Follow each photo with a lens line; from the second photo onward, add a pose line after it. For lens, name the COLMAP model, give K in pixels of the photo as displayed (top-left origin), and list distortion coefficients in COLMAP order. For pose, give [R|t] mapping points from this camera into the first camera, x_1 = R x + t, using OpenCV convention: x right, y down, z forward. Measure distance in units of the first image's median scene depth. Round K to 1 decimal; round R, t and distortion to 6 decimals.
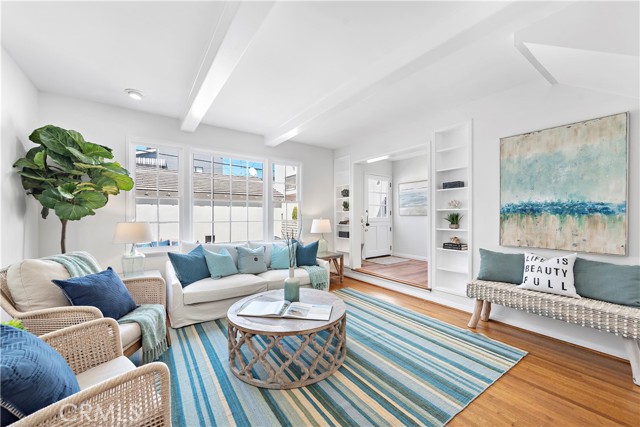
lens RADIAL K [[247.8, 0, 320.0], [0, 247.8, 213.5], [0, 0, 1]] dist [0.000326, 0.000028]
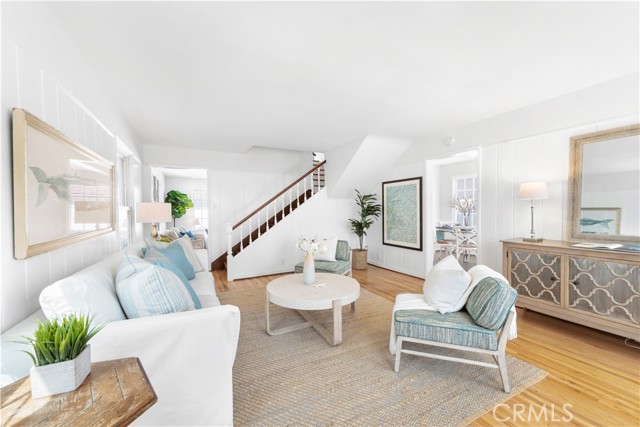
lens RADIAL K [[247.8, 0, 320.0], [0, 247.8, 213.5], [0, 0, 1]] dist [0.000326, 0.000028]
pose [[0.992120, -0.004001, -0.125231, 0.634760], [0.006951, 0.999708, 0.023131, -0.046275], [0.125102, -0.023819, 0.991858, -0.994409]]
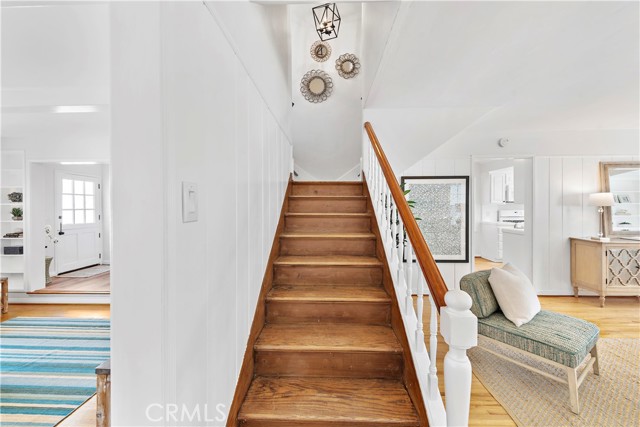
lens RADIAL K [[254.7, 0, 319.5], [0, 254.7, 206.5], [0, 0, 1]] dist [-0.001521, -0.000488]
pose [[0.606307, 0.000288, 0.795231, 0.048724], [-0.001662, 0.999998, 0.000905, -0.058843], [-0.795229, -0.001870, 0.606306, -0.261941]]
